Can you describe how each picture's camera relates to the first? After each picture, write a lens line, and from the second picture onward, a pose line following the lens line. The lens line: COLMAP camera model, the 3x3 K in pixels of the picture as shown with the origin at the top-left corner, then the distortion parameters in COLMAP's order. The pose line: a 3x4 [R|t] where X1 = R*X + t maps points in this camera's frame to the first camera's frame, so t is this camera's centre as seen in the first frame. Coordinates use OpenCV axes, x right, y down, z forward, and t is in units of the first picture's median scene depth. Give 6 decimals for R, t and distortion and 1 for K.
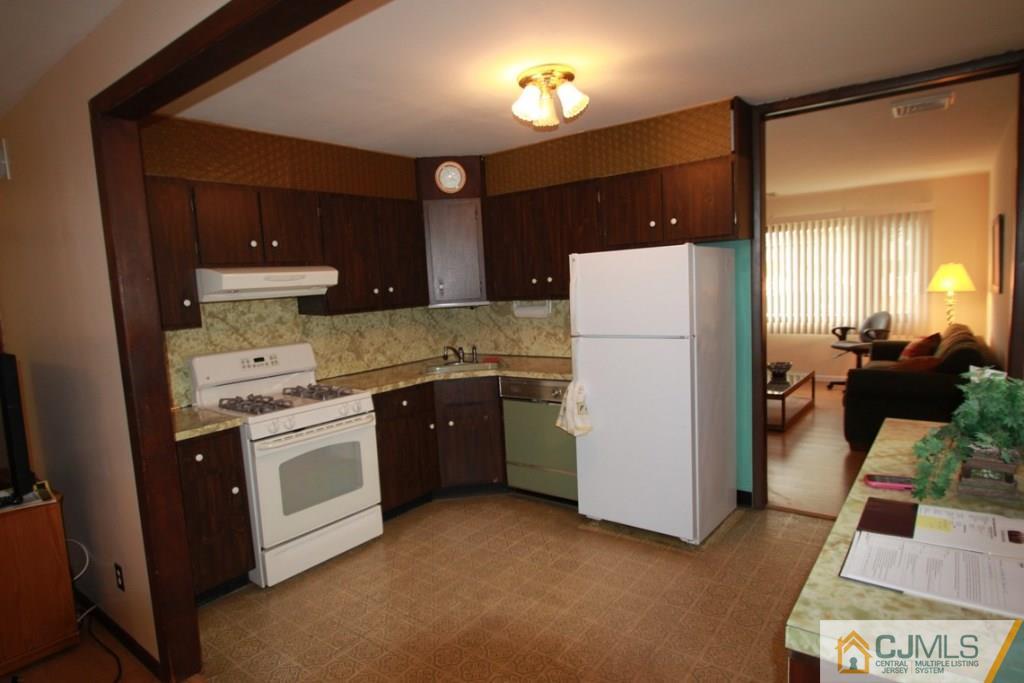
lens RADIAL K [[576.5, 0, 512.0], [0, 576.5, 341.5], [0, 0, 1]] dist [-0.004935, -0.001428]
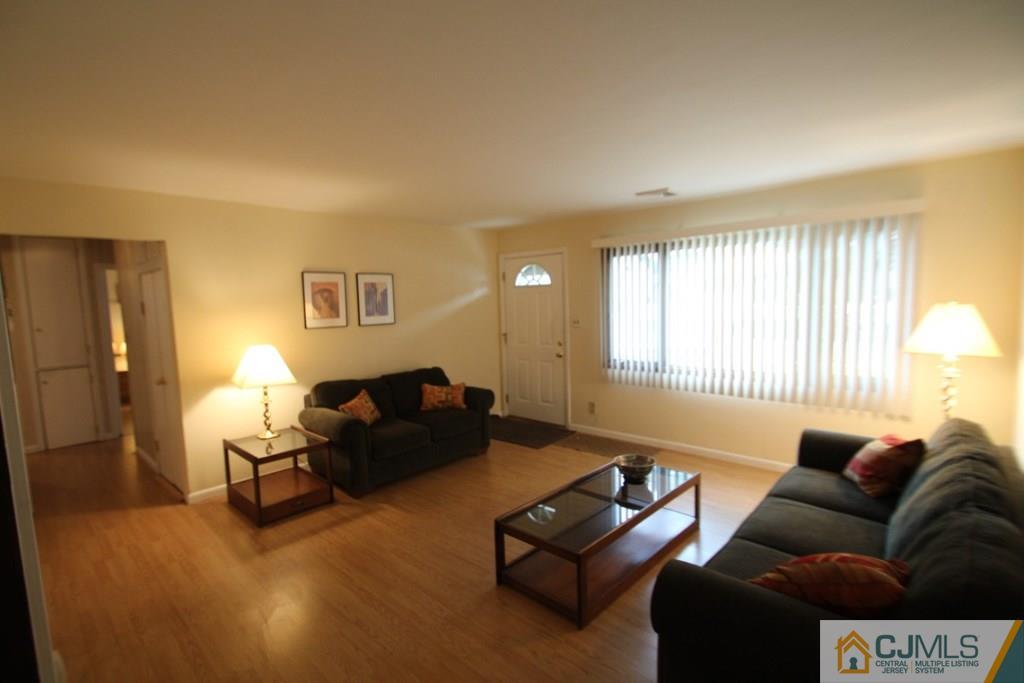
lens RADIAL K [[481.5, 0, 496.7], [0, 481.5, 344.7], [0, 0, 1]] dist [0.018465, -0.020771]
pose [[0.993344, 0.036488, -0.109255, 0.364457], [-0.037006, 0.999311, -0.002714, -0.075577], [0.109081, 0.006739, 0.994010, 0.470619]]
